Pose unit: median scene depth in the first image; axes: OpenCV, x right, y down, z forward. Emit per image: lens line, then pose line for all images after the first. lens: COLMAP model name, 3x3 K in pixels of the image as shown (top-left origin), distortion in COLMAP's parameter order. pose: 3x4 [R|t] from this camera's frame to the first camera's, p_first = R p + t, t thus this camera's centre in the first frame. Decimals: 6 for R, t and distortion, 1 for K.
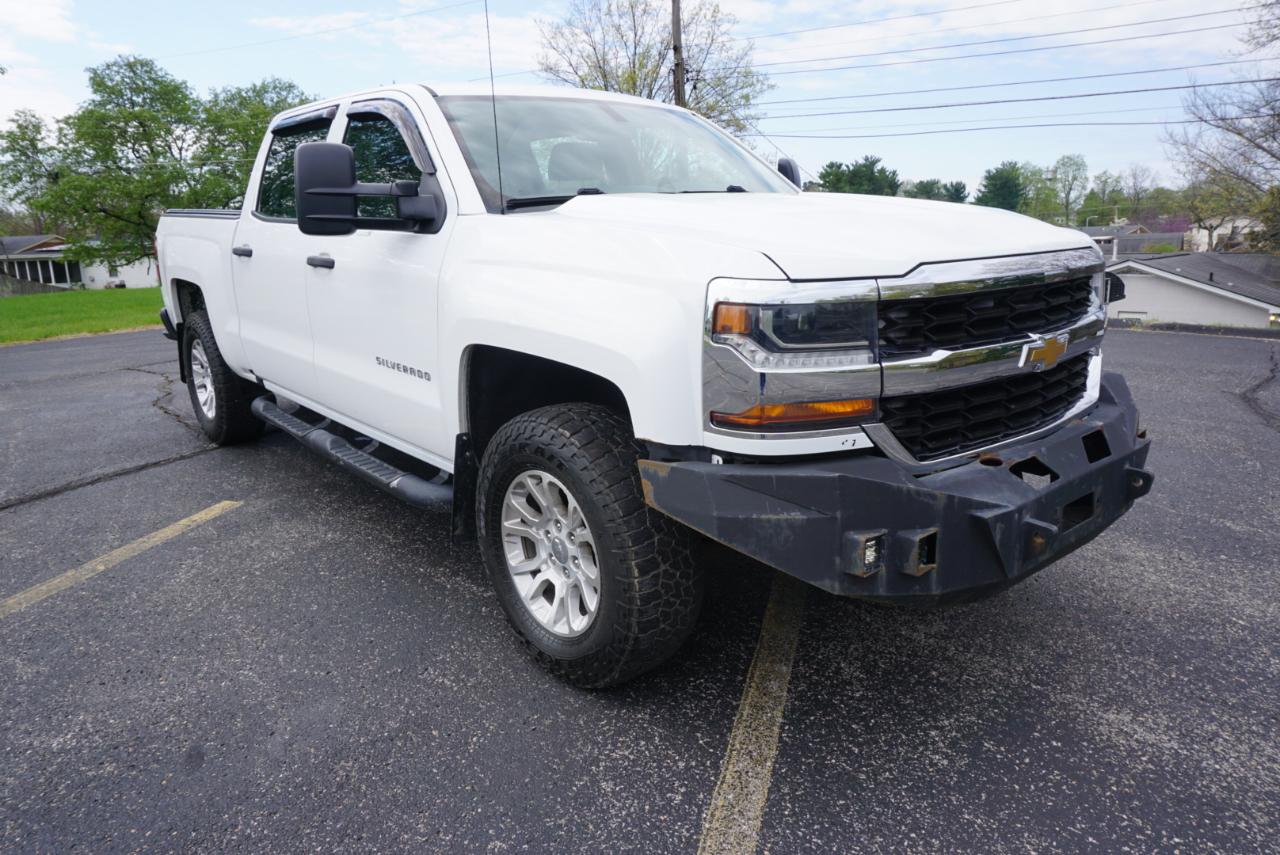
lens RADIAL K [[856.9, 0, 643.2], [0, 856.9, 441.2], [0, 0, 1]] dist [-0.004274, -0.001982]
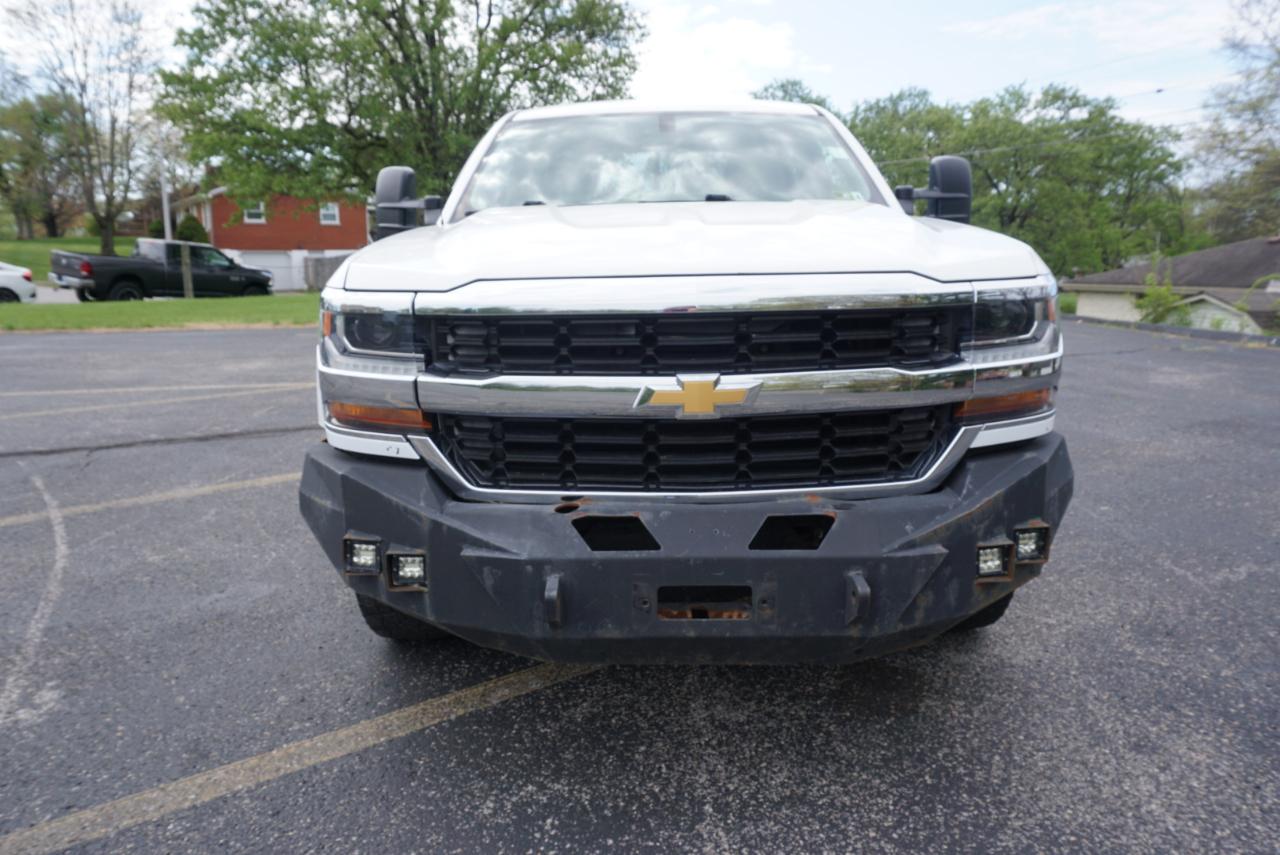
lens RADIAL K [[865.3, 0, 640.1], [0, 865.3, 424.3], [0, 0, 1]] dist [-0.048849, 0.039448]
pose [[0.752497, 0.157681, -0.639441, 0.842299], [-0.170548, 0.984451, 0.042056, -0.091927], [0.636130, 0.077409, 0.767689, 0.293463]]
